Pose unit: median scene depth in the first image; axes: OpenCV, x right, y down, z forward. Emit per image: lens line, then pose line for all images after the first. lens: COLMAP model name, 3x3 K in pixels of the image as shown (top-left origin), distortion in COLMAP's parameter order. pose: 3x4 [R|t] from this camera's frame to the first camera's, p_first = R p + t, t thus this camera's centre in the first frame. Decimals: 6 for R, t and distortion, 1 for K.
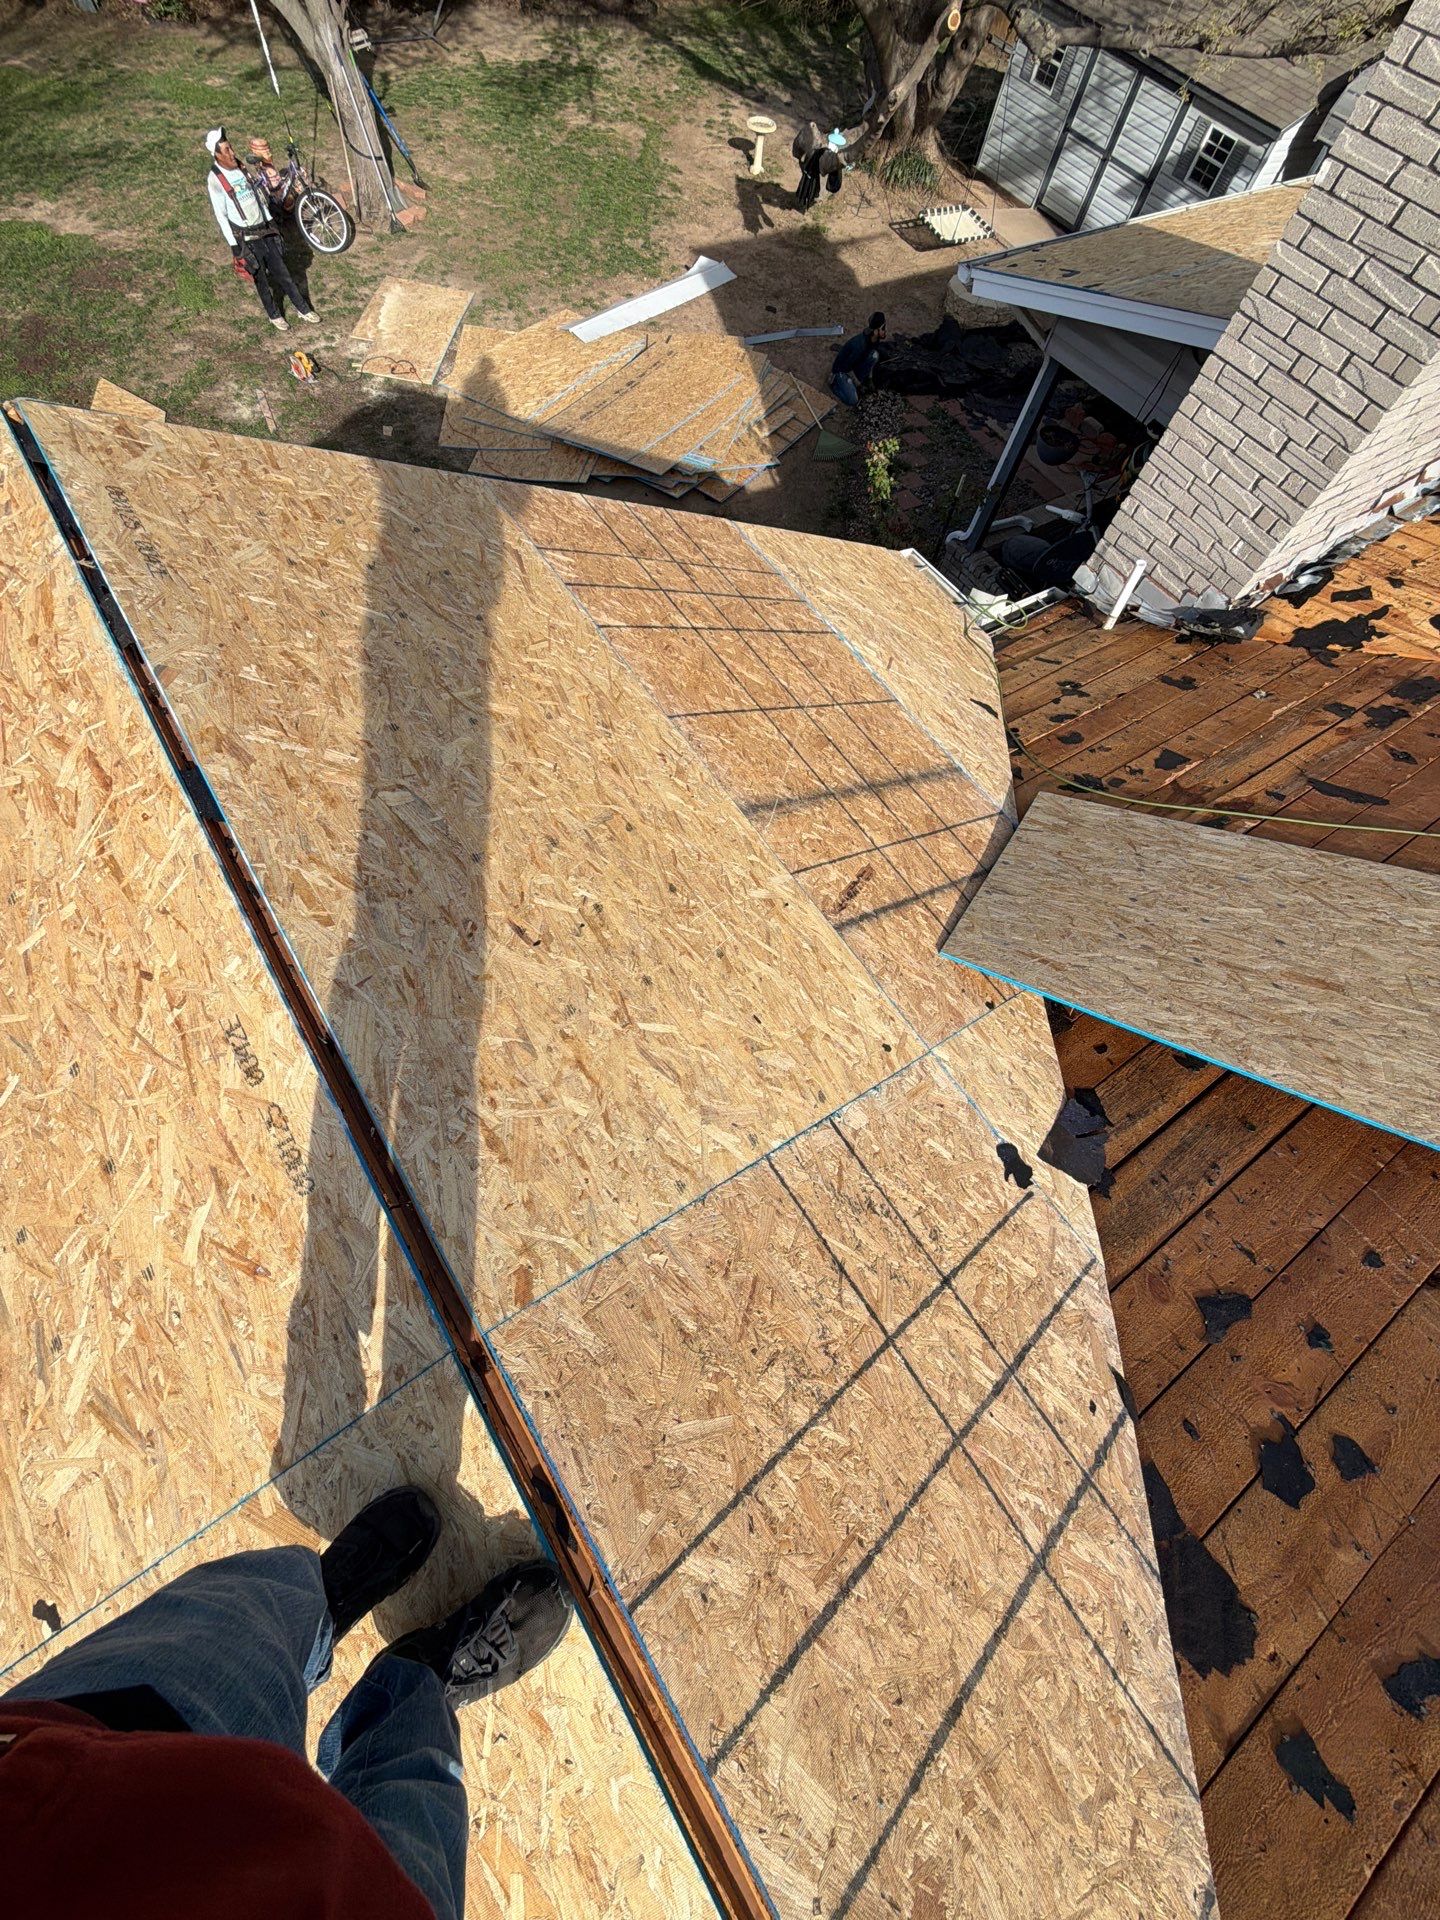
lens RADIAL K [[768.6, 0, 723.6], [0, 768.6, 963.5], [0, 0, 1]] dist [-0.001684, 0.000198]
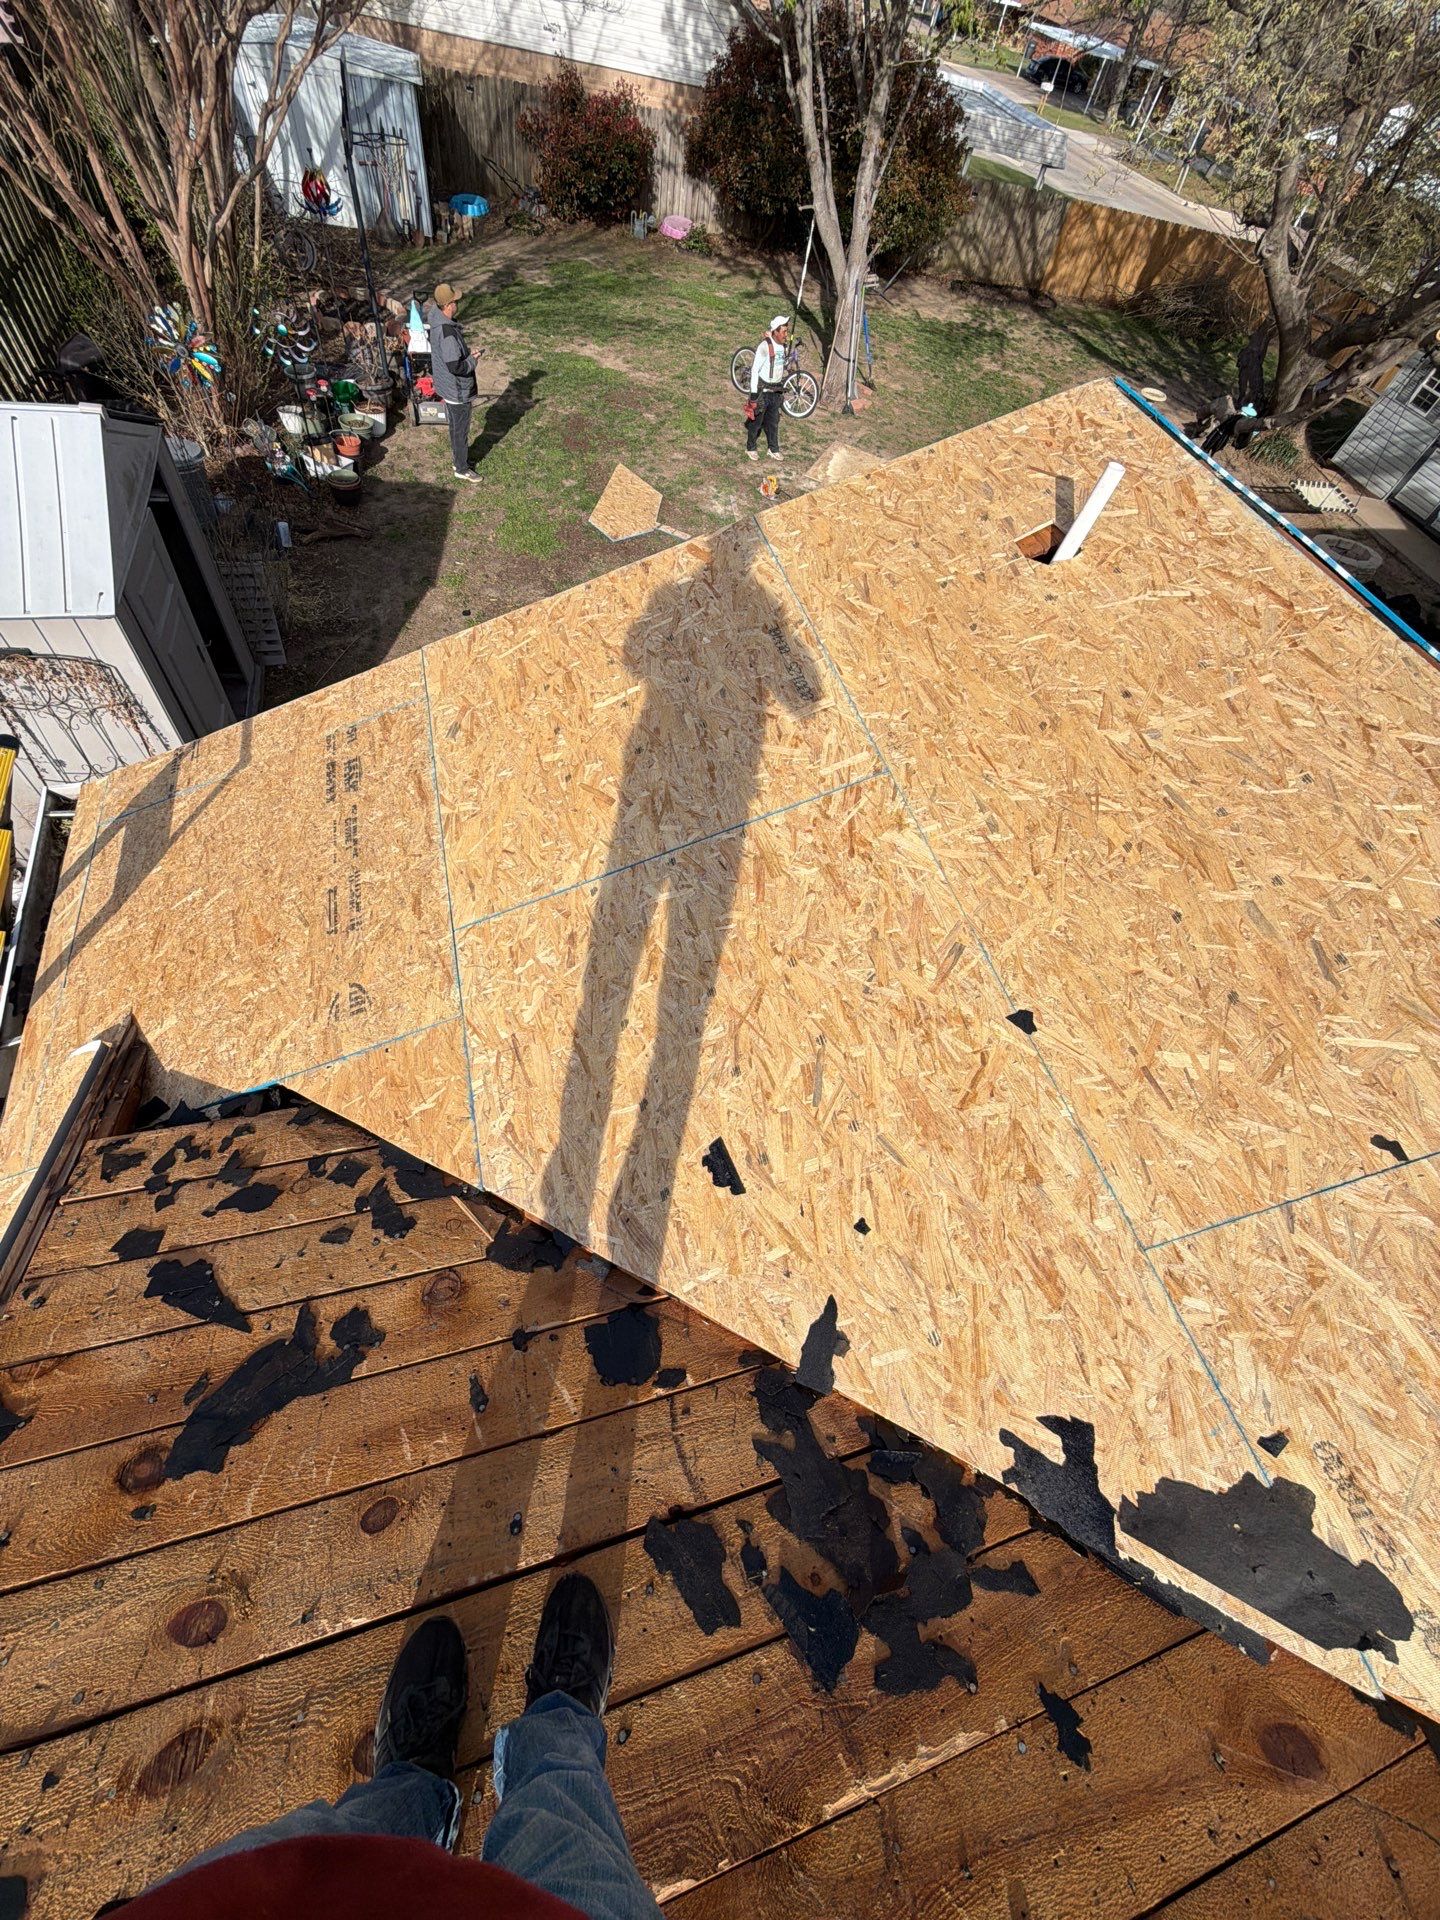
lens RADIAL K [[768.6, 0, 719.1], [0, 768.6, 963.1], [0, 0, 1]] dist [-0.001684, 0.000198]
pose [[0.950880, 0.274461, -0.143174, -0.180856], [-0.296122, 0.941259, -0.162306, 0.110129], [0.090217, 0.196731, 0.976298, -0.030799]]
